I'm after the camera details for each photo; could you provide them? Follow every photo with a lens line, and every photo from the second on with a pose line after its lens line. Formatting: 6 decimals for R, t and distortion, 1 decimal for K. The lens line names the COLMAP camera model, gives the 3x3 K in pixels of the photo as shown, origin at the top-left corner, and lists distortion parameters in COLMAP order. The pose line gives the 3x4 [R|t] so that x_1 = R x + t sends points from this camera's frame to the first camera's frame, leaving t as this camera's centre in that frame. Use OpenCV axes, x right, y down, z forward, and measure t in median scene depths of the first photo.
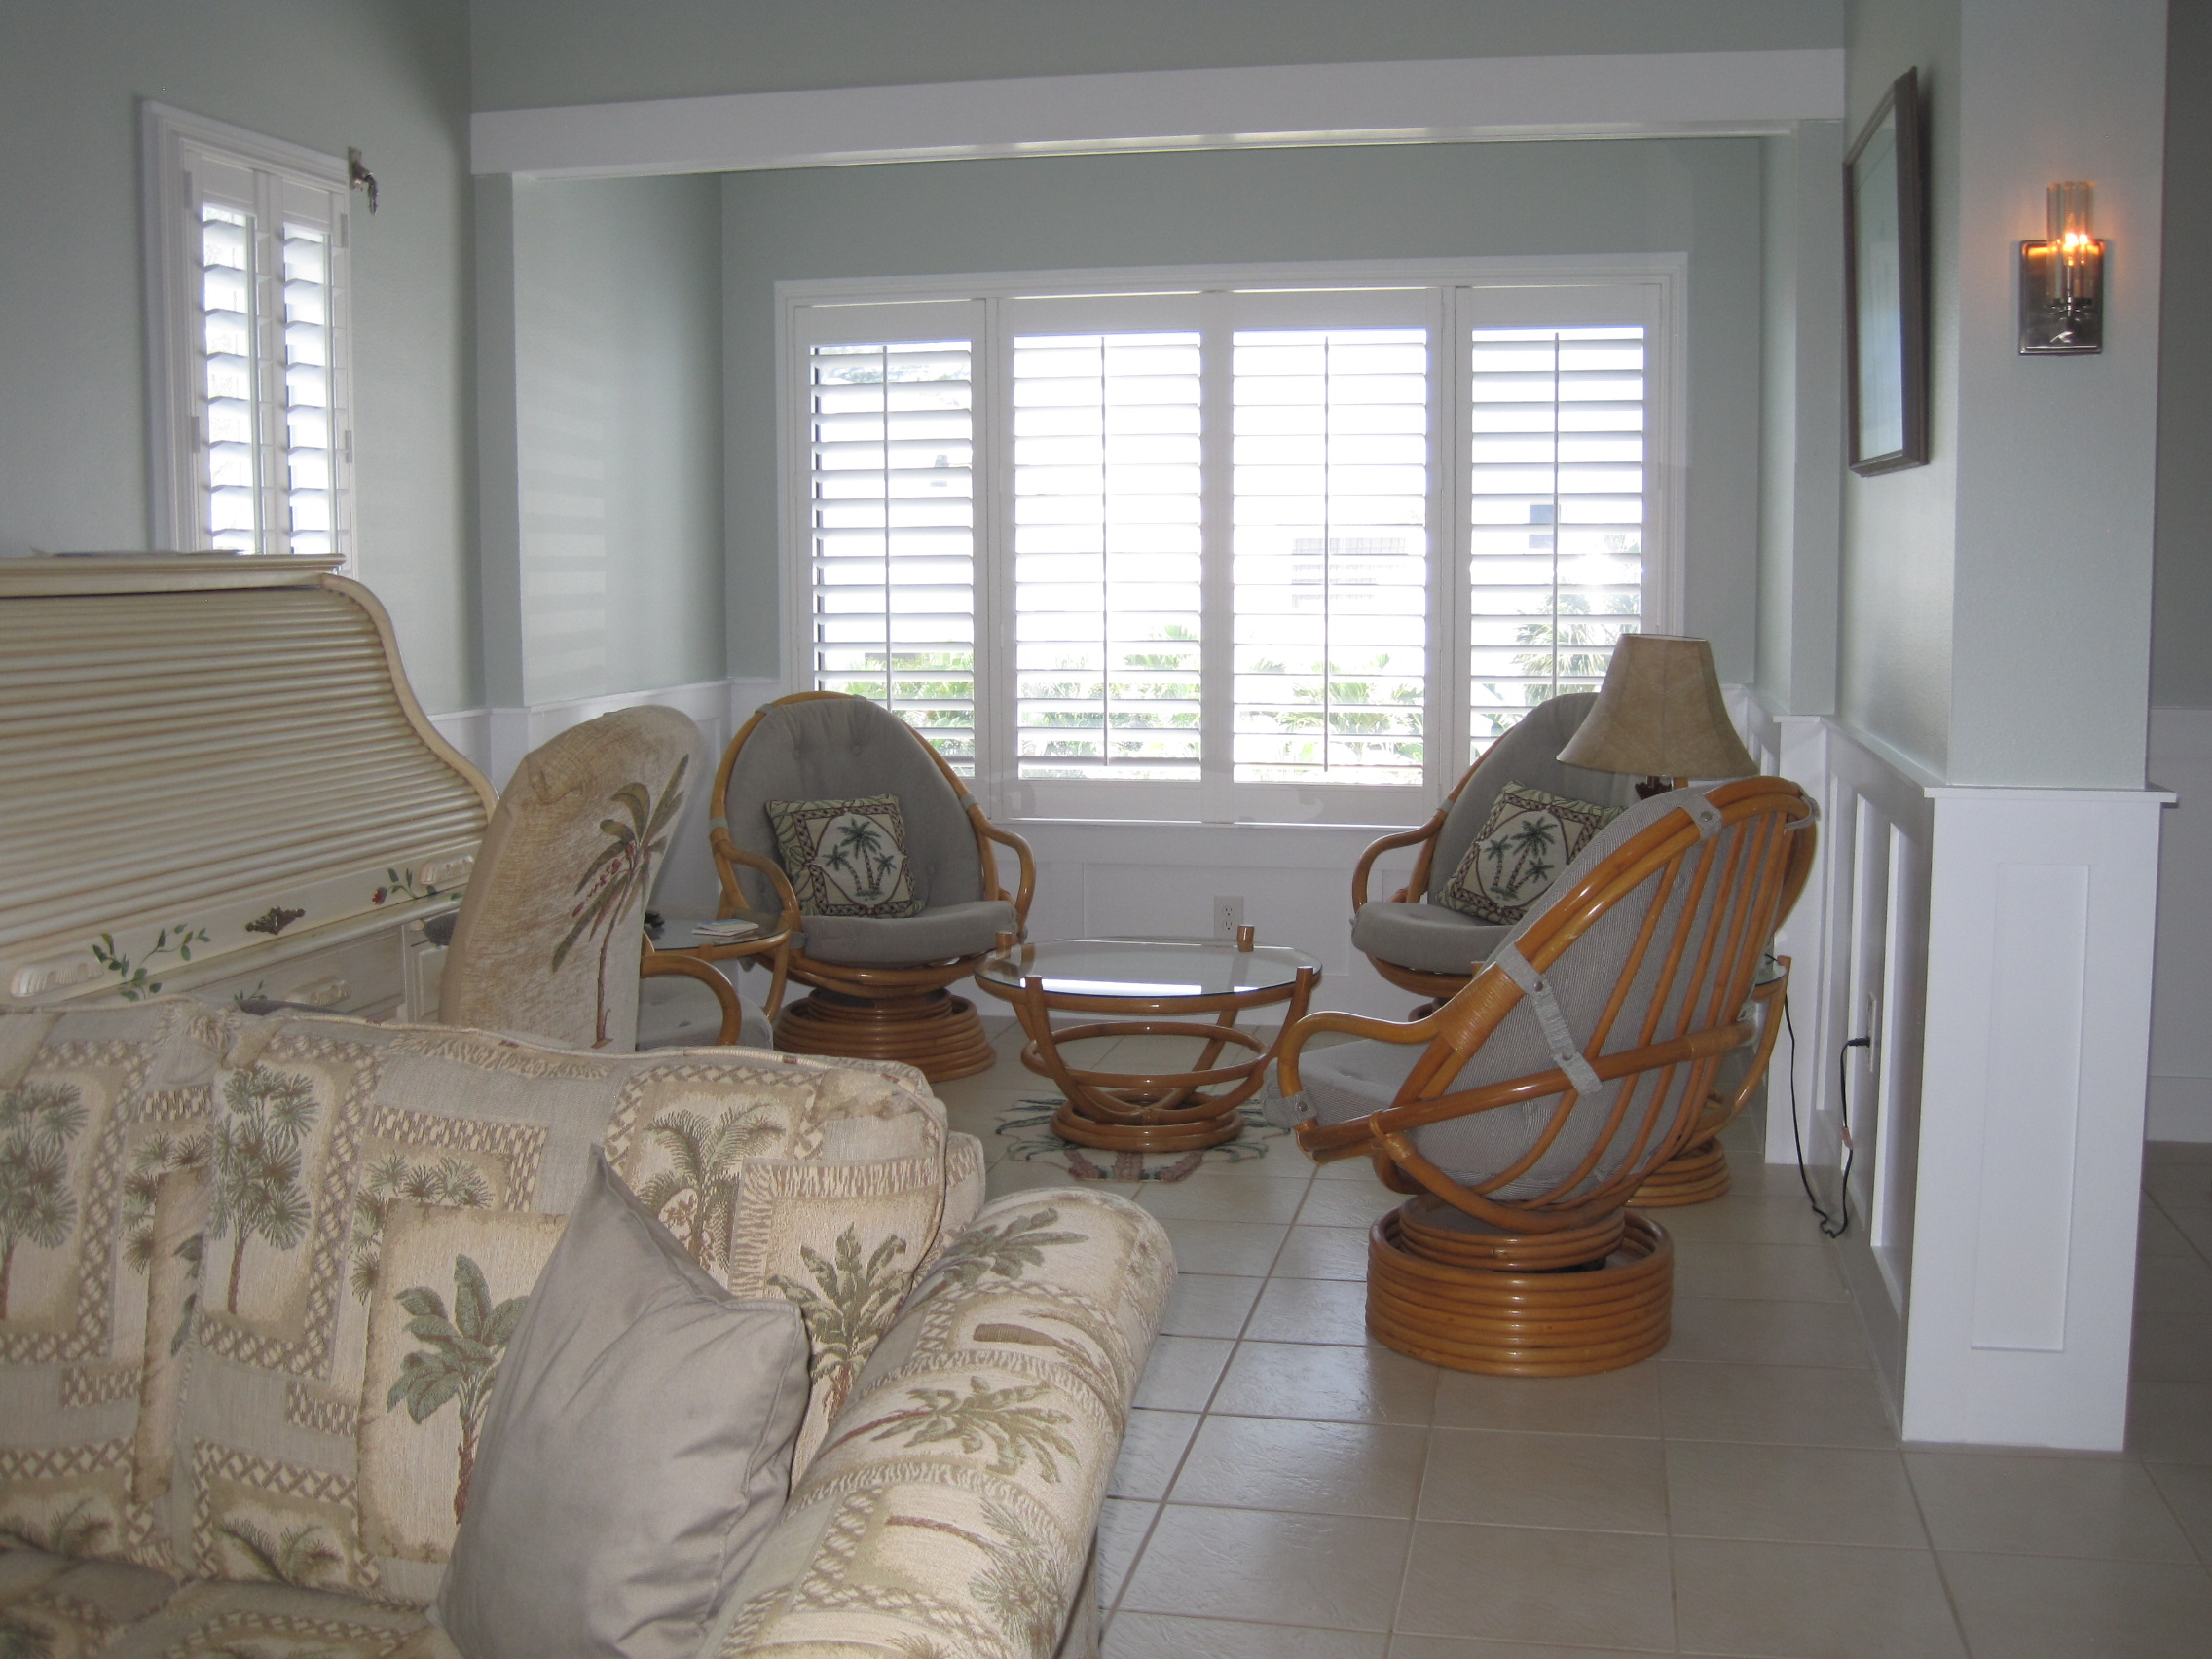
lens RADIAL K [[2276.8, 0, 1106.0], [0, 2276.8, 829.5], [0, 0, 1]] dist [-0.172118, 0.131324]
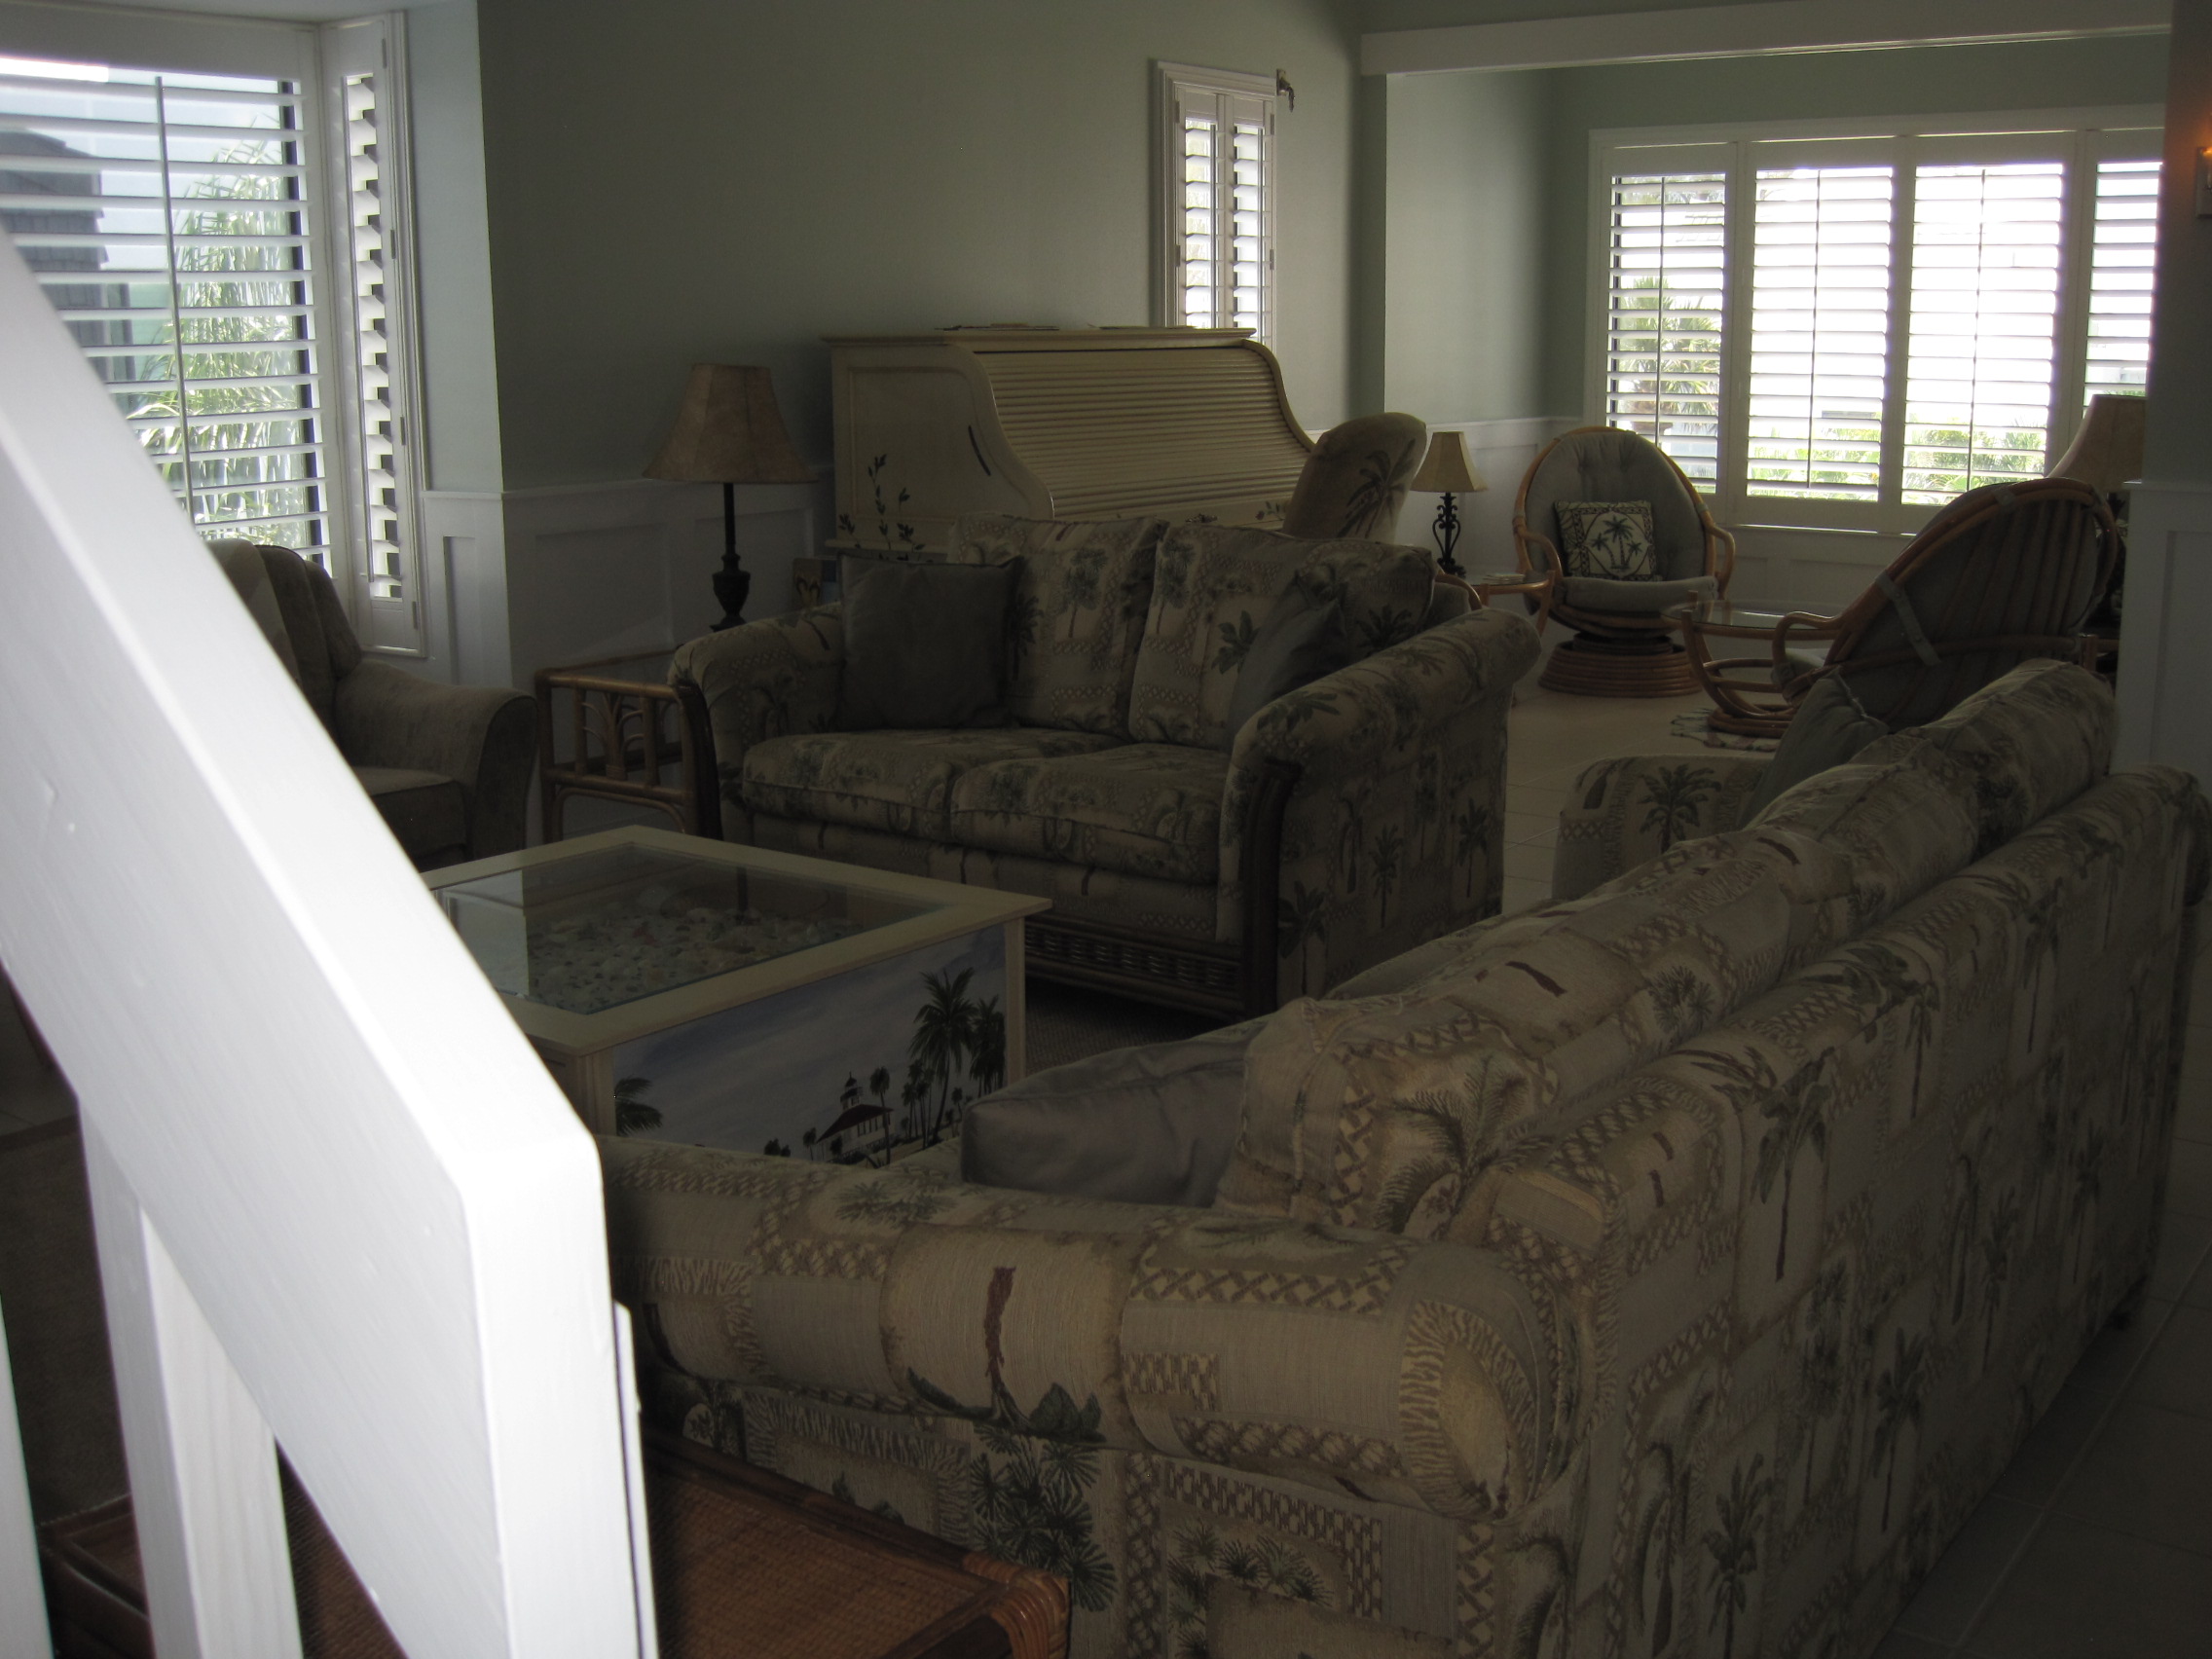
lens RADIAL K [[2270.1, 0, 1110.2], [0, 2270.1, 832.7], [0, 0, 1]] dist [-0.190089, 0.165980]
pose [[0.908342, 0.087602, -0.408952, 0.281160], [-0.043919, 0.992391, 0.115028, 0.064854], [0.415917, -0.086524, 0.905277, -0.615147]]
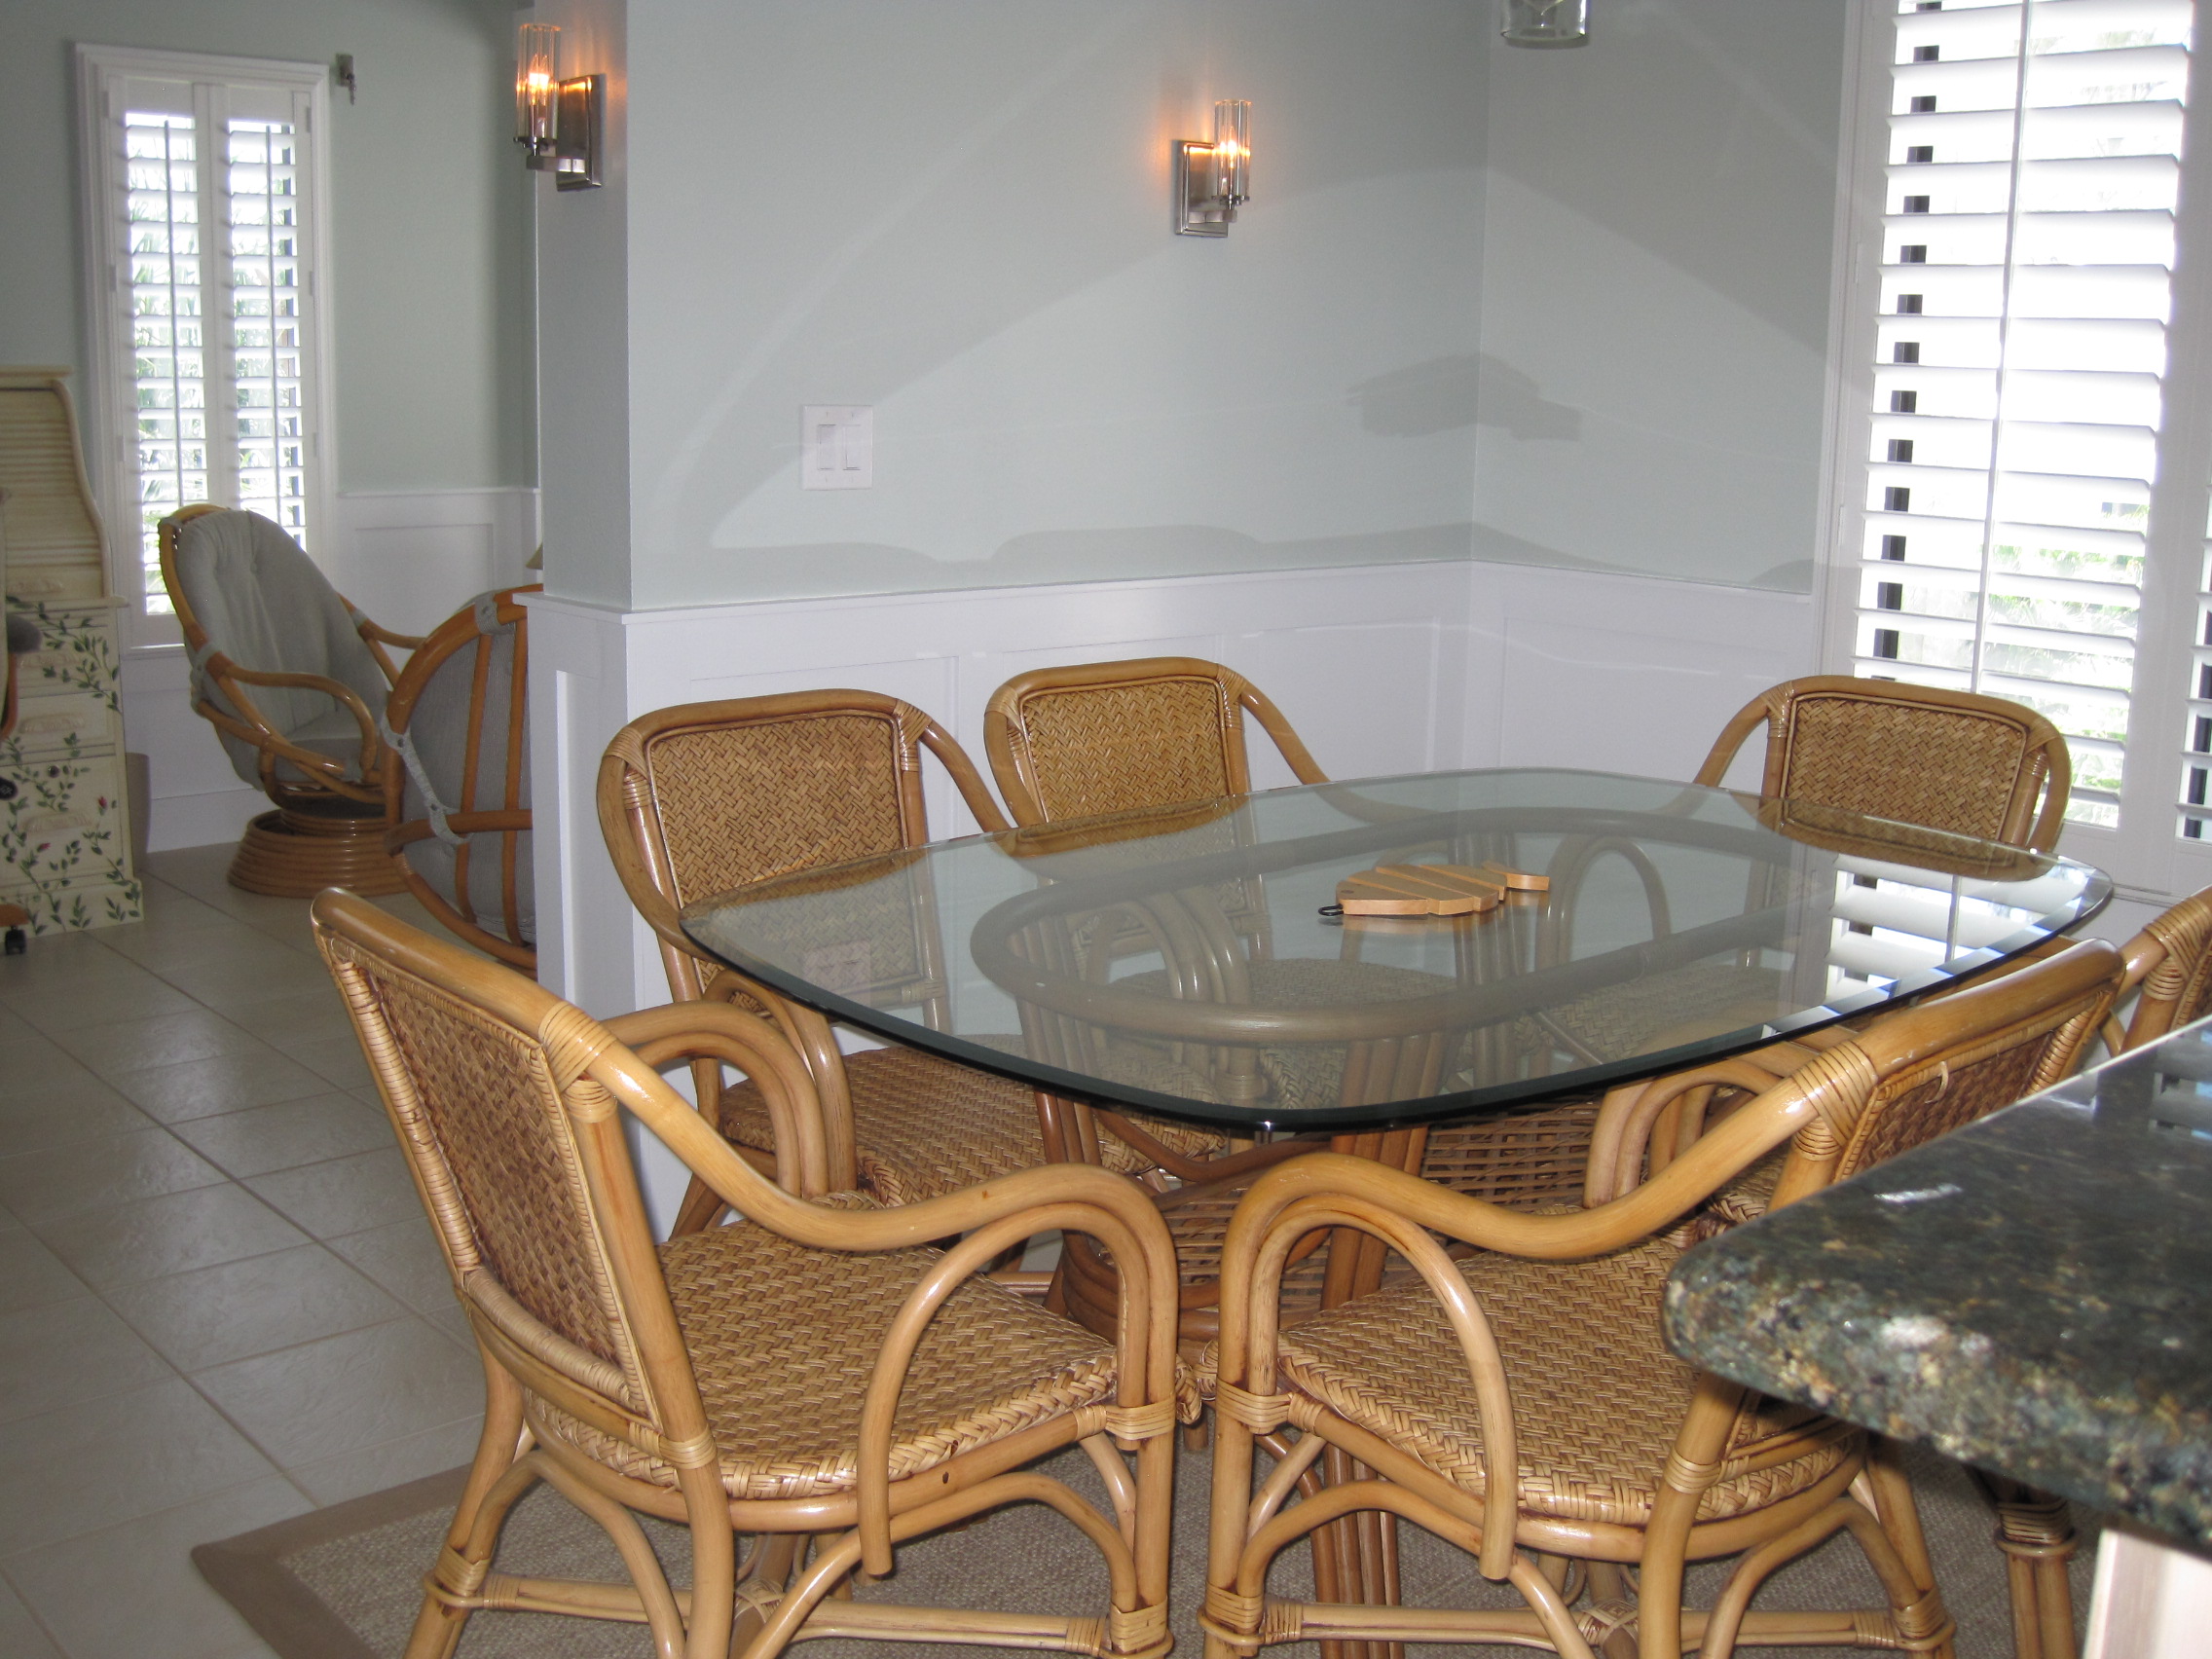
lens RADIAL K [[2268.1, 0, 1131.7], [0, 2268.1, 819.1], [0, 0, 1]] dist [-0.178642, 0.155354]
pose [[0.815635, 0.135363, -0.562508, 0.945368], [-0.093538, 0.990307, 0.102680, -0.038590], [0.570955, -0.031133, 0.820391, 0.203625]]
